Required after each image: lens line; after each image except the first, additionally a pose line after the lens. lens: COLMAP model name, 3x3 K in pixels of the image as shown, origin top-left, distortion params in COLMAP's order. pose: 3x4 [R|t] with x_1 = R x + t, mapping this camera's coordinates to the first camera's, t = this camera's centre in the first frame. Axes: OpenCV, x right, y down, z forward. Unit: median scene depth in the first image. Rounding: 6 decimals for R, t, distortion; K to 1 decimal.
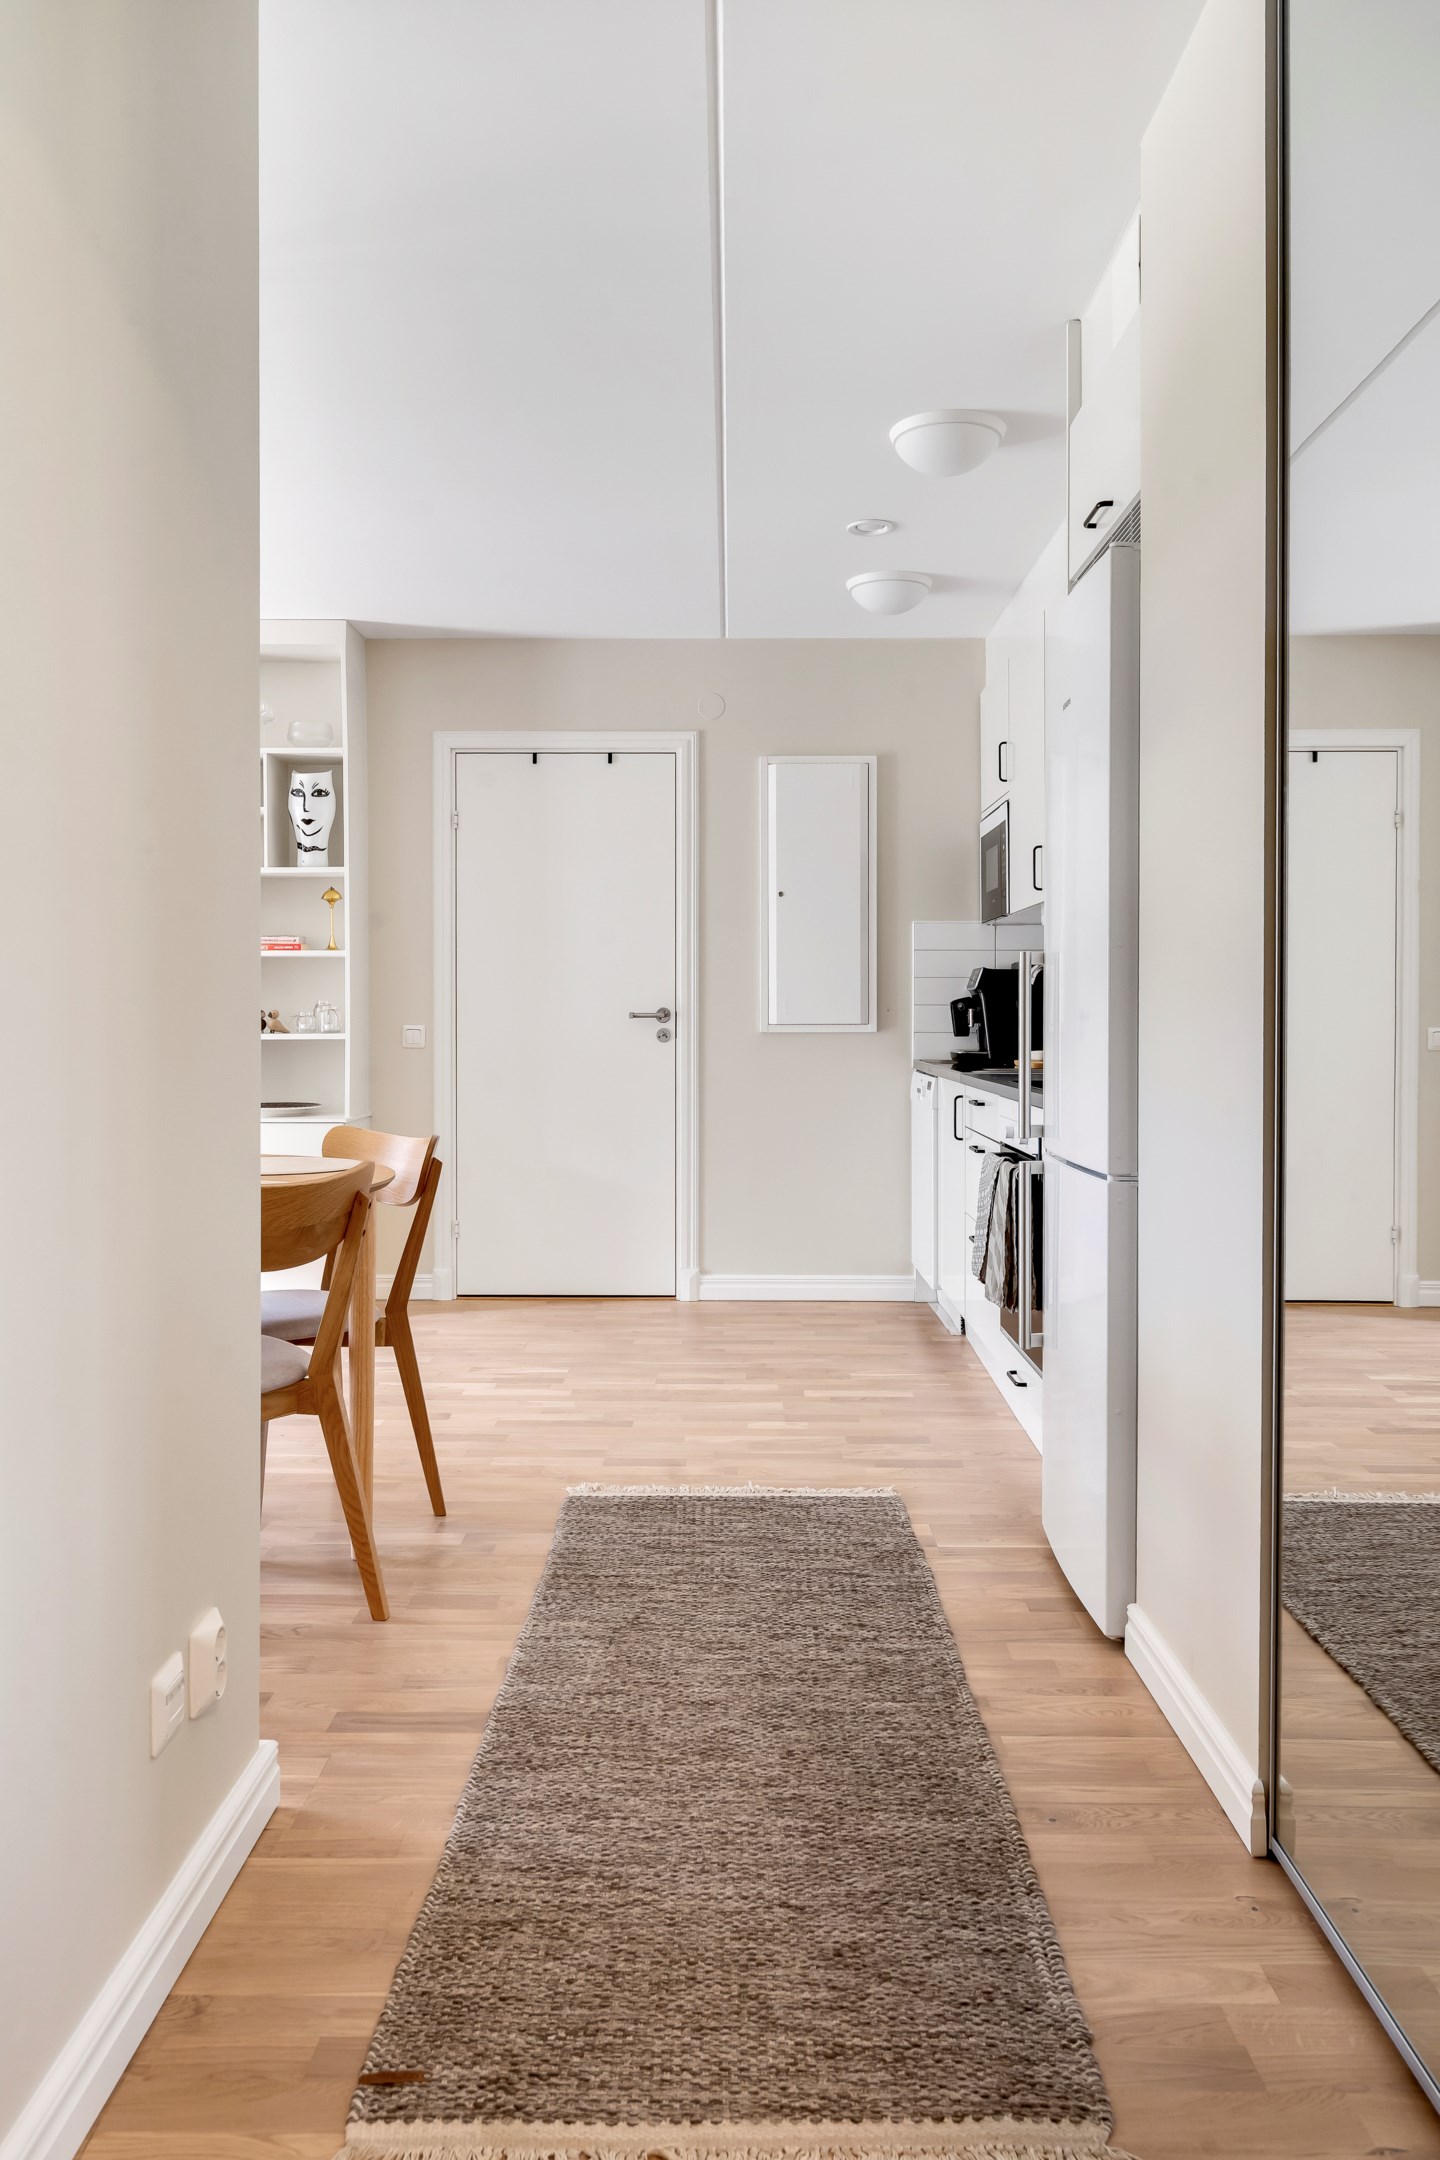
lens RADIAL K [[1552.1, 0, 711.4], [0, 1552.1, 1026.2], [0, 0, 1]] dist [-0.002646, 0.000667]
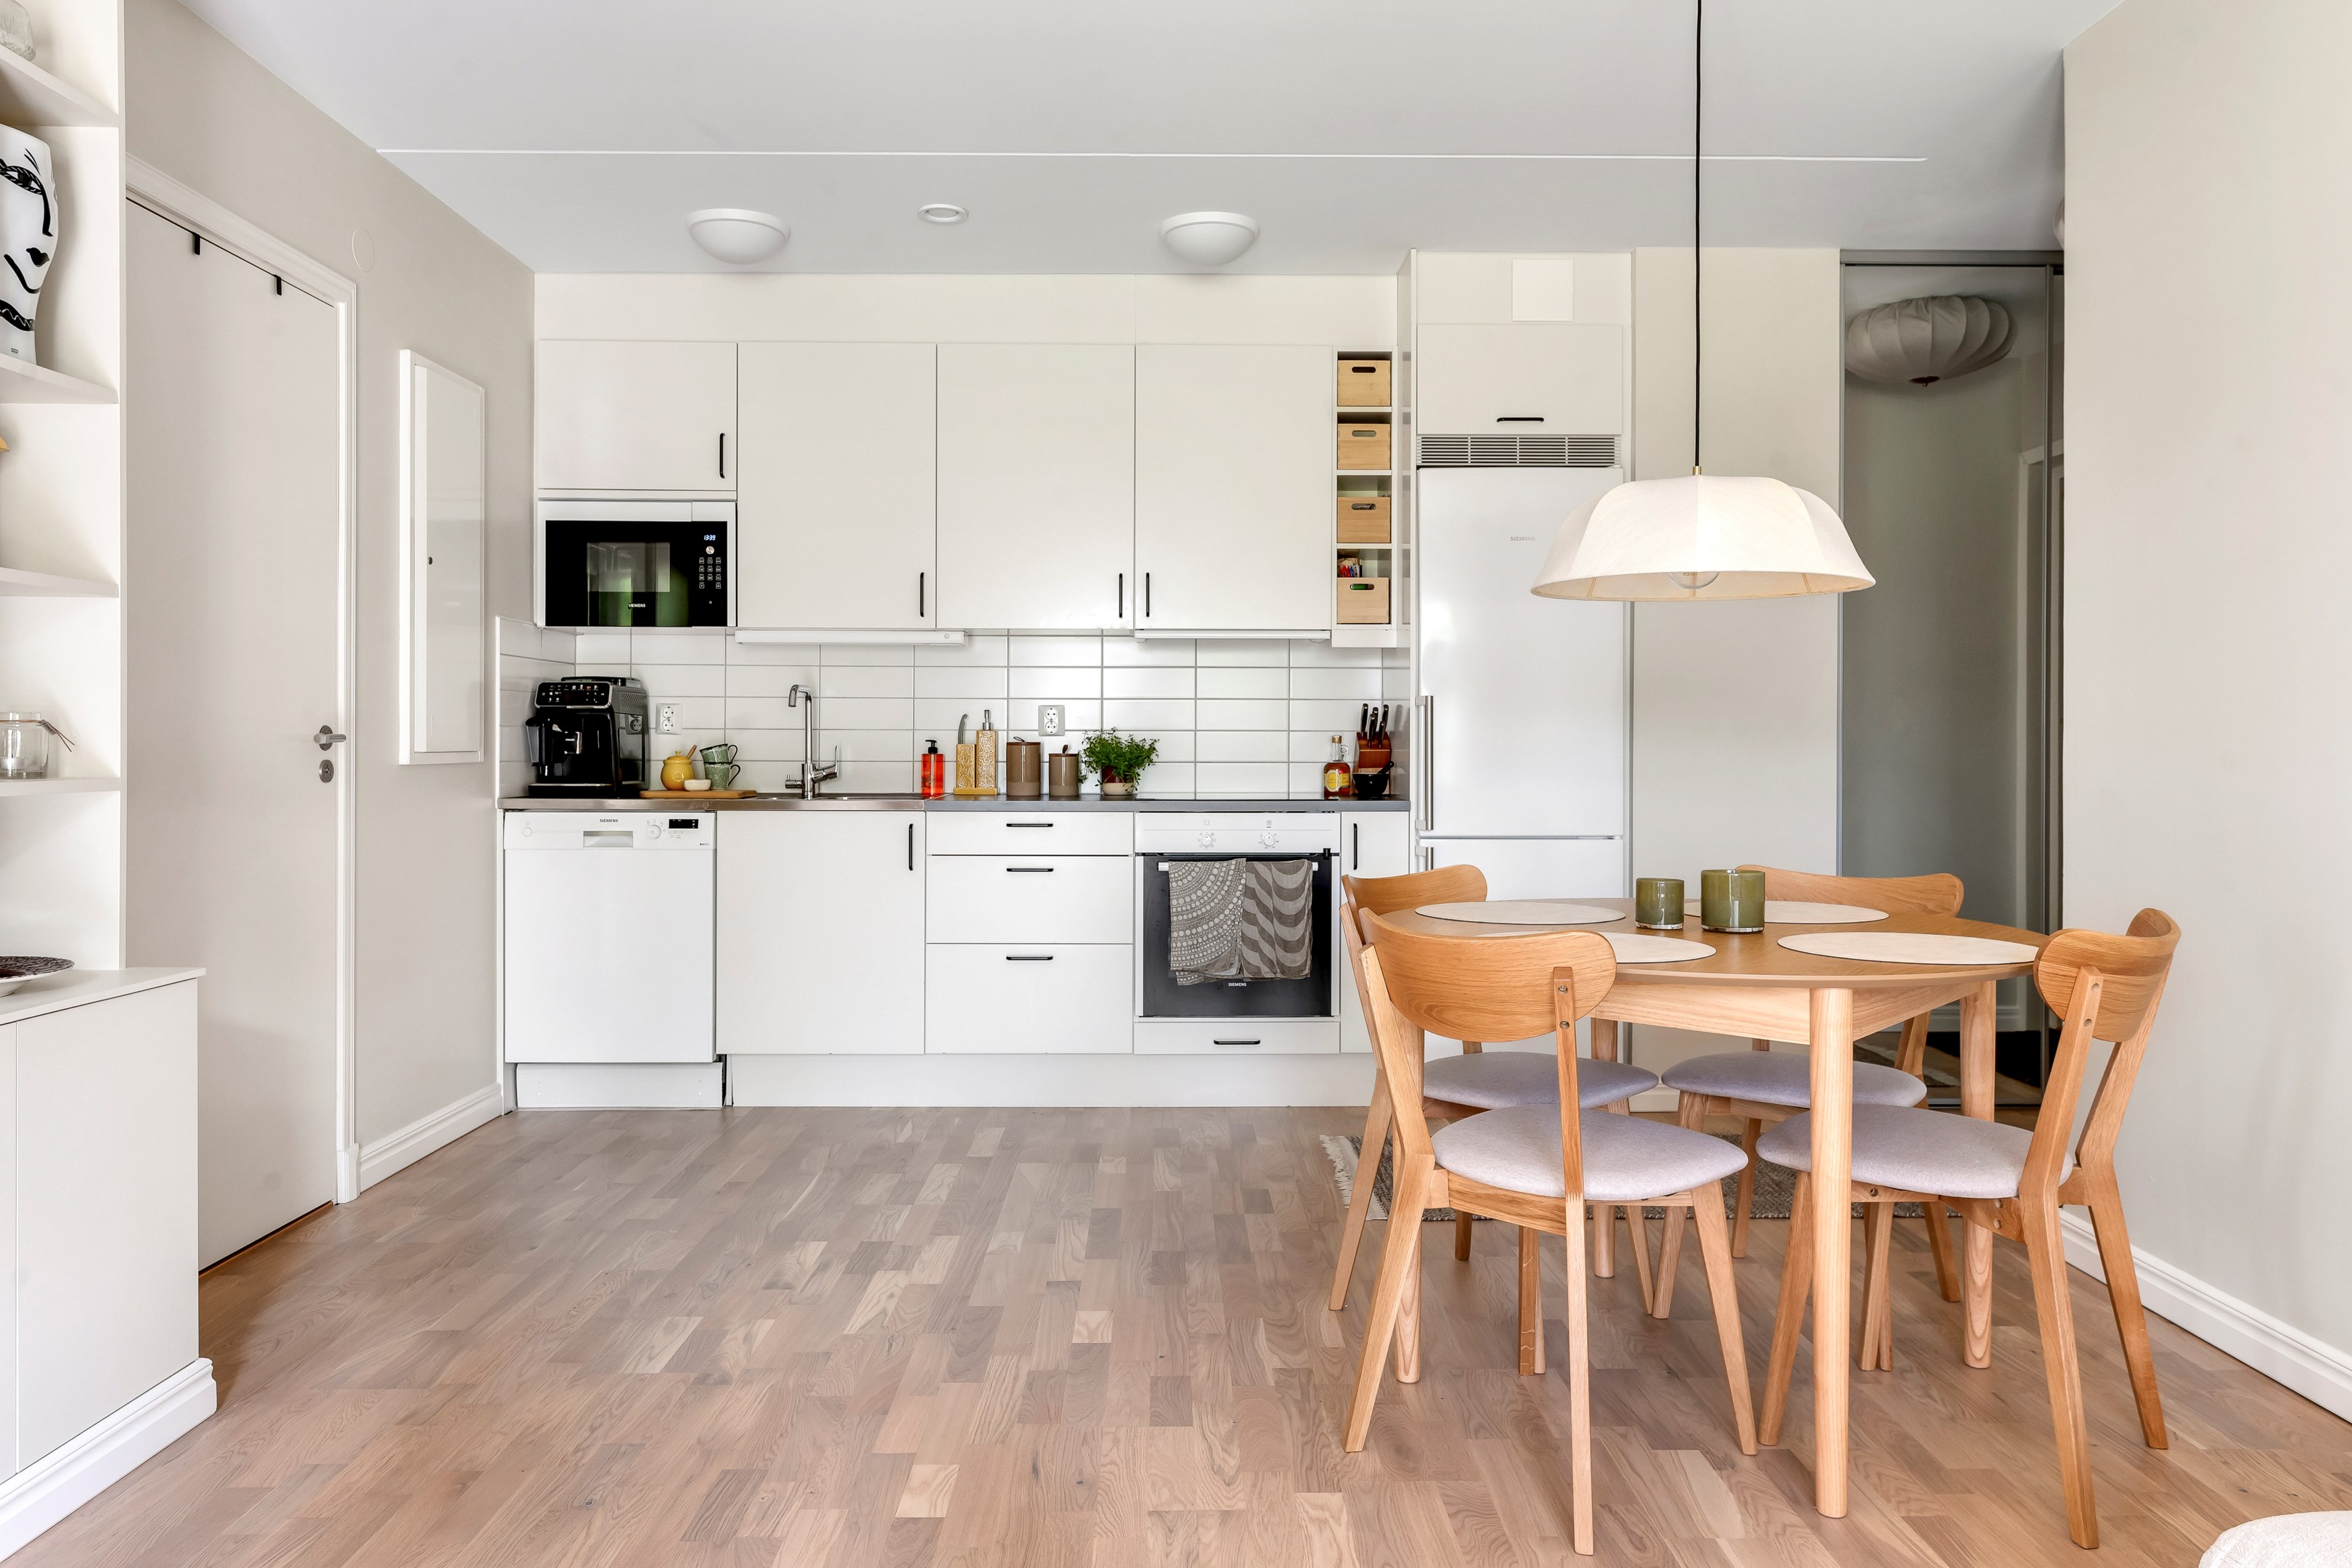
lens RADIAL K [[1593.1, 0, 1156.8], [0, 1593.1, 767.2], [0, 0, 1]] dist [0.006760, -0.003554]
pose [[-0.005437, -0.014949, 0.999873, -0.675619], [0.007302, 0.999861, 0.014989, -0.002894], [-0.999959, 0.007382, -0.005328, 0.706372]]
